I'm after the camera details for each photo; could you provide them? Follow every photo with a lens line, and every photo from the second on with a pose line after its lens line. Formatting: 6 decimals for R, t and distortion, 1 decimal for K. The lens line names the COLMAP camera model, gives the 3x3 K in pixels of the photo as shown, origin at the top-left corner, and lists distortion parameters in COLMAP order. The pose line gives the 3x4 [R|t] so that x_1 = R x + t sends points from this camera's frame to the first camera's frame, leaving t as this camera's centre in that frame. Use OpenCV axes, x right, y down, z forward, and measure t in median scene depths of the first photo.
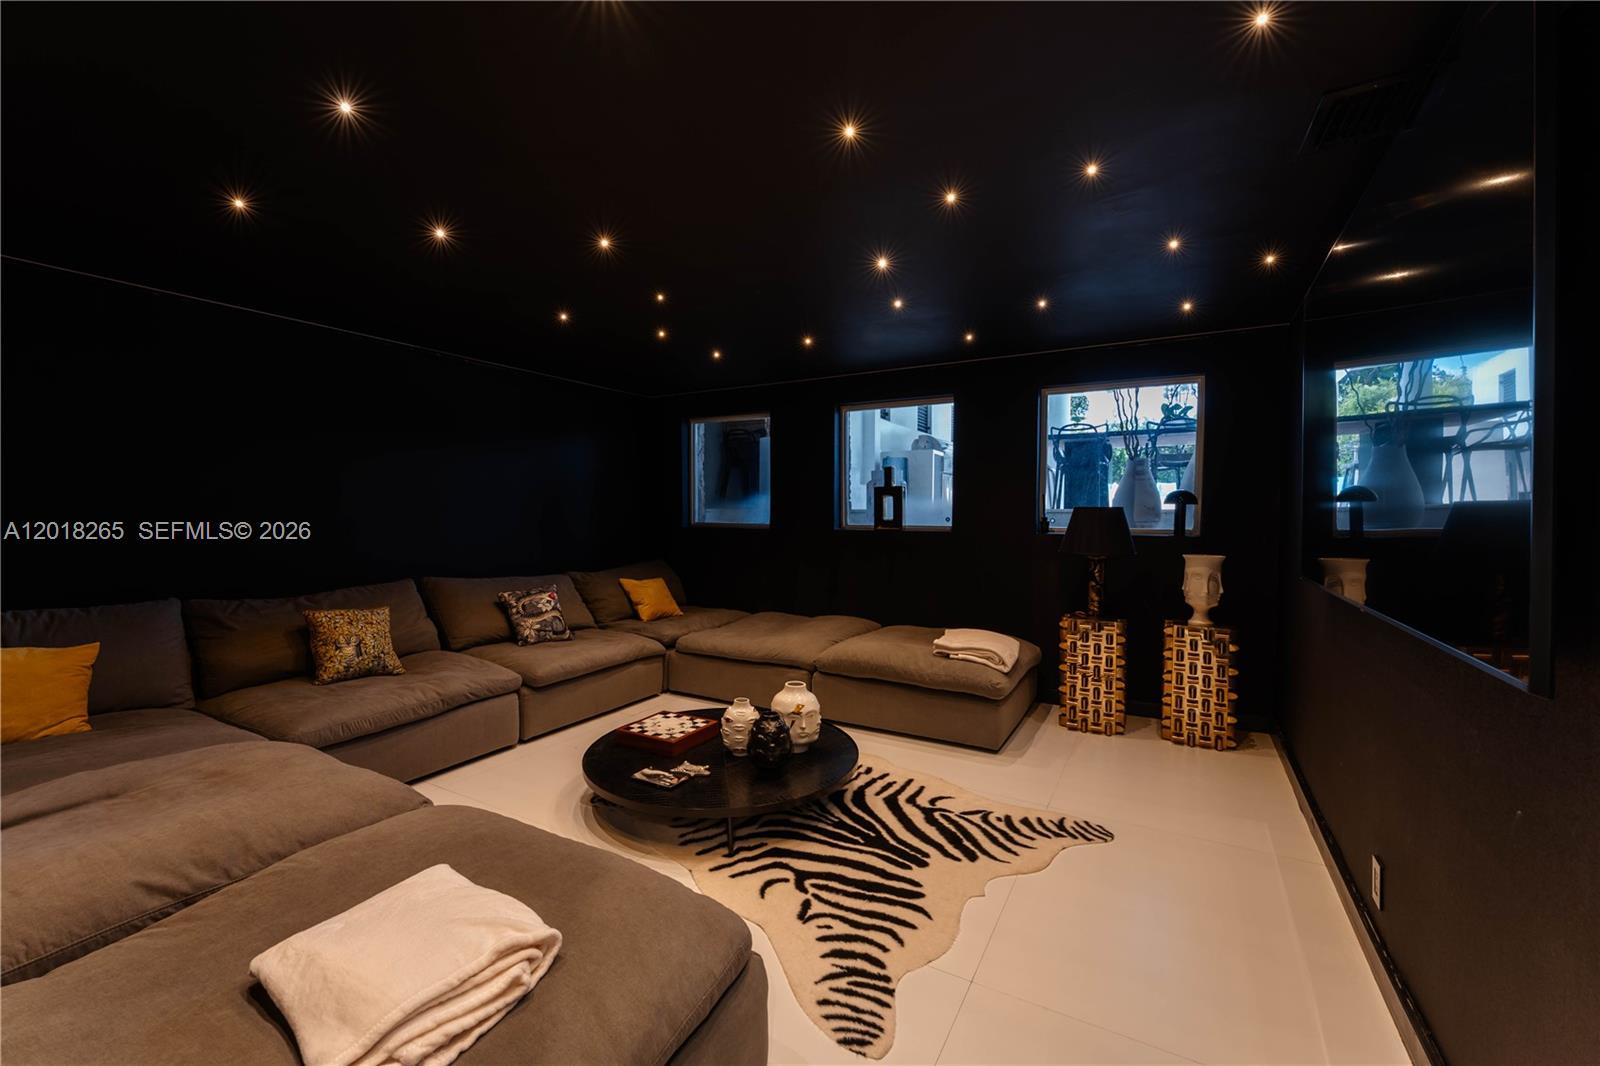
lens RADIAL K [[668.7, 0, 800.3], [0, 668.7, 523.0], [0, 0, 1]] dist [0.002838, 0.000196]
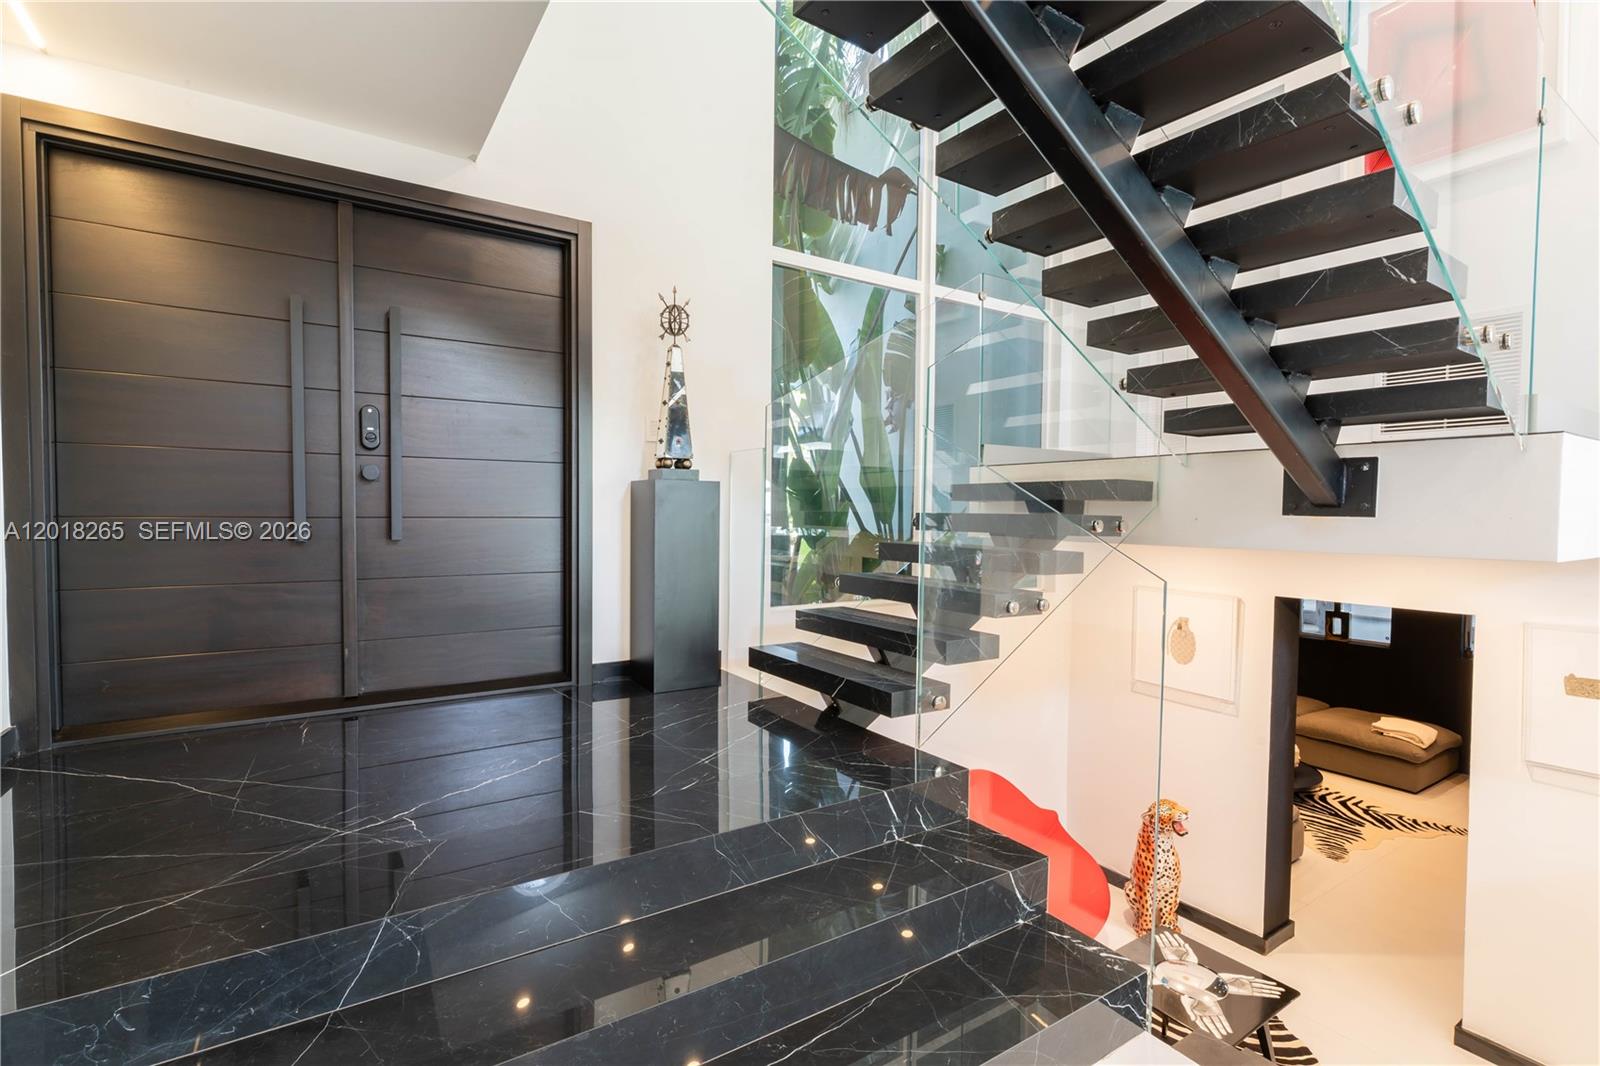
lens RADIAL K [[743.7, 0, 792.6], [0, 743.7, 530.4], [0, 0, 1]] dist [0.005236, 0.000597]
pose [[0.887182, 0.012132, -0.461260, -0.306602], [-0.006548, 0.999885, 0.013705, -0.425341], [0.461373, -0.009139, 0.887159, -1.749862]]
